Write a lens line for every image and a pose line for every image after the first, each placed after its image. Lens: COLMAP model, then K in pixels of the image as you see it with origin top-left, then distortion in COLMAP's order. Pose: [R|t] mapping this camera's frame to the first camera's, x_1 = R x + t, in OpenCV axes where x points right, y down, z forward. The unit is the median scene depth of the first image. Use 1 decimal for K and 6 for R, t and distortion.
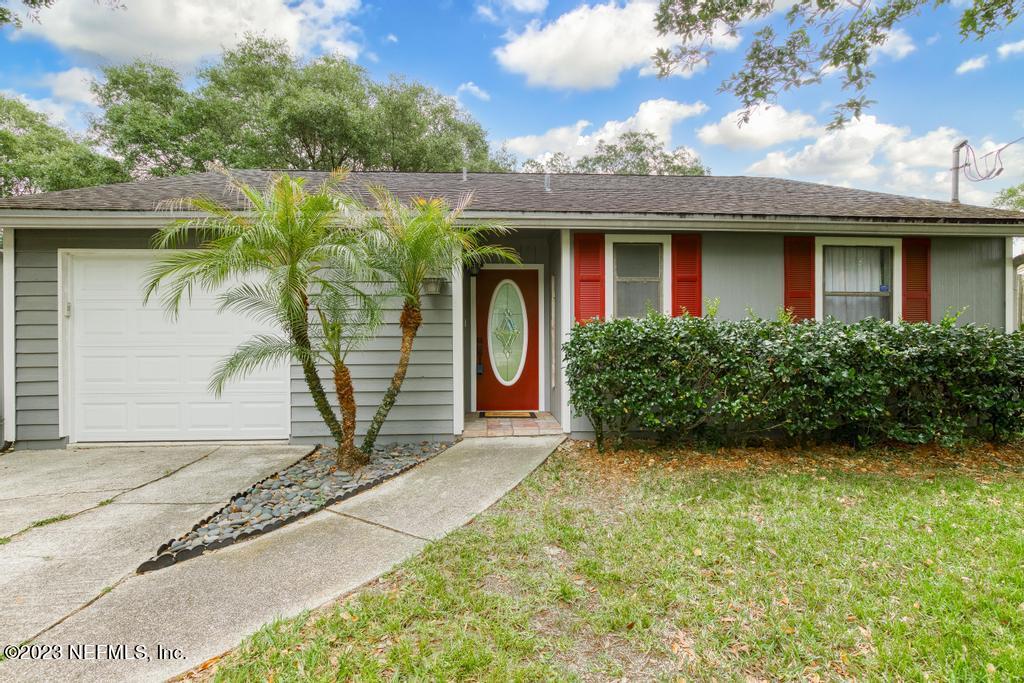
lens RADIAL K [[459.6, 0, 522.0], [0, 459.6, 345.1], [0, 0, 1]] dist [-0.010326, -0.000007]
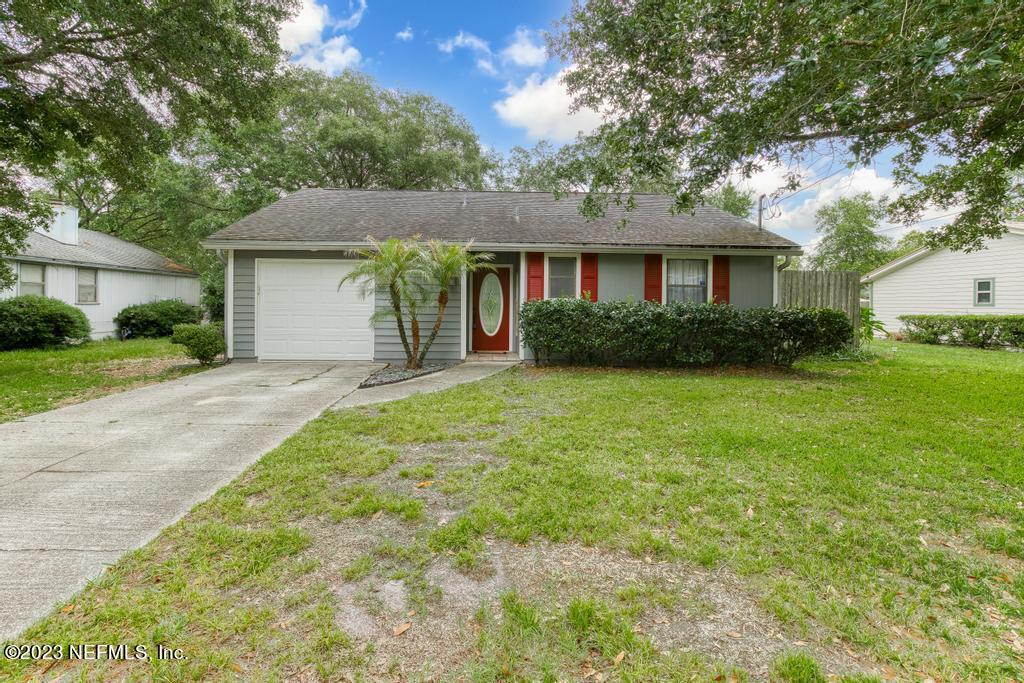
lens RADIAL K [[491.2, 0, 507.3], [0, 491.2, 315.2], [0, 0, 1]] dist [-0.003409, -0.000681]
pose [[0.999868, 0.013860, -0.008522, 0.054682], [-0.013833, 0.999899, 0.003292, 0.006018], [0.008567, -0.003174, 0.999958, -1.001386]]
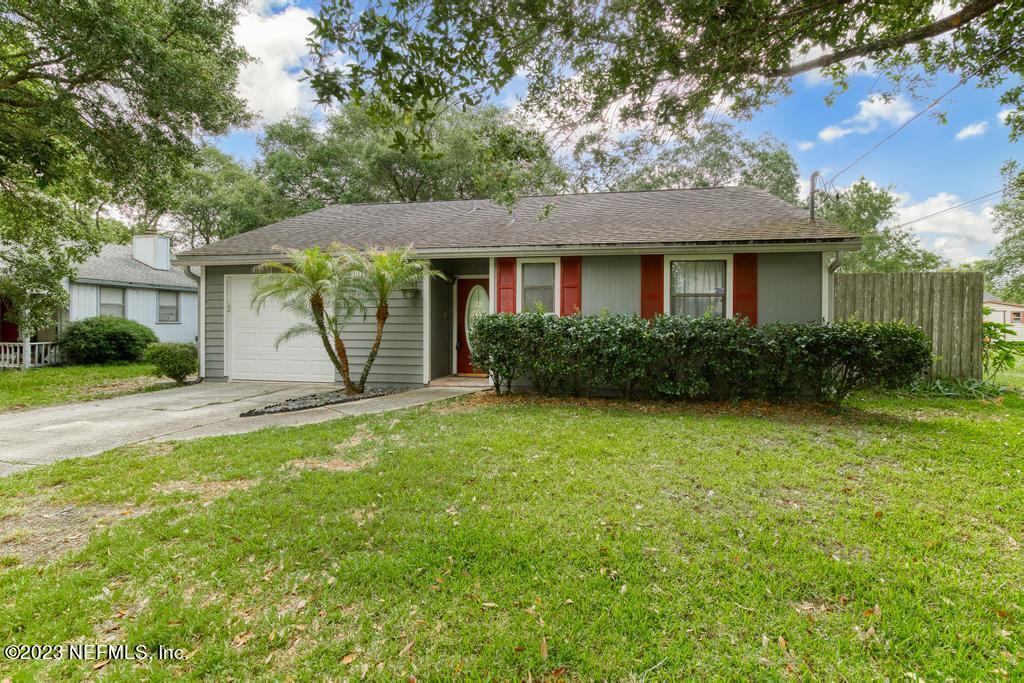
lens RADIAL K [[481.8, 0, 543.9], [0, 481.8, 332.3], [0, 0, 1]] dist [-0.003858, -0.000564]
pose [[0.971920, 0.012837, -0.234962, 0.675366], [-0.012793, 0.999917, 0.001711, 0.004095], [0.234964, 0.001343, 0.972003, -0.572394]]
